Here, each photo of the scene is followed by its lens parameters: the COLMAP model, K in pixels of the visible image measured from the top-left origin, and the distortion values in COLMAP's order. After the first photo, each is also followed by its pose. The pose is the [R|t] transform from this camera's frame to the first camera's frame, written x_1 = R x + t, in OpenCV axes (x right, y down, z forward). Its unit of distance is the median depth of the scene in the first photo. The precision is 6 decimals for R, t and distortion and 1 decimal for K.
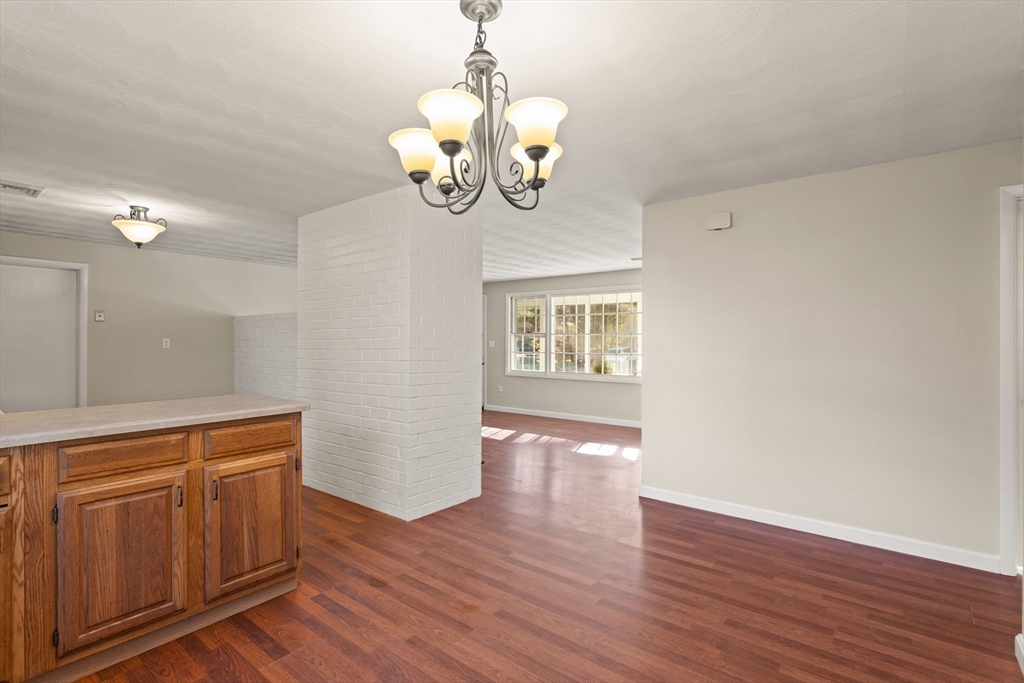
lens RADIAL K [[487.0, 0, 513.1], [0, 487.0, 344.0], [0, 0, 1]] dist [0.003735, 0.001307]
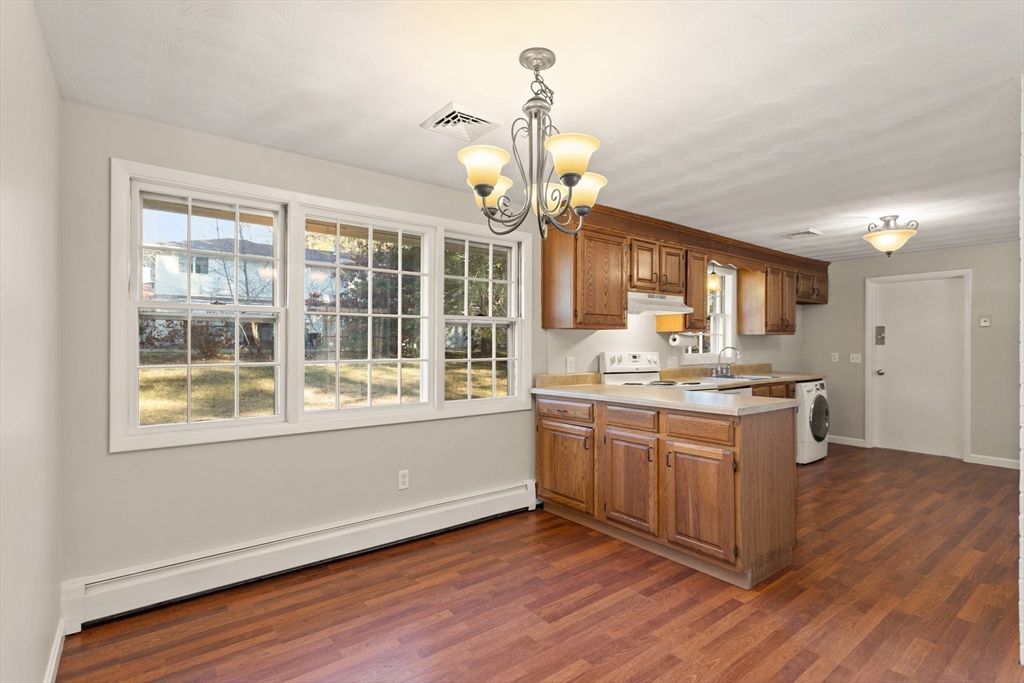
lens RADIAL K [[487.0, 0, 509.3], [0, 487.0, 343.9], [0, 0, 1]] dist [0.003735, 0.001307]
pose [[-0.232353, -0.002685, -0.972628, 0.741368], [-0.009747, 0.999952, -0.000432, -0.010524], [0.972583, 0.009380, -0.232368, 0.828701]]
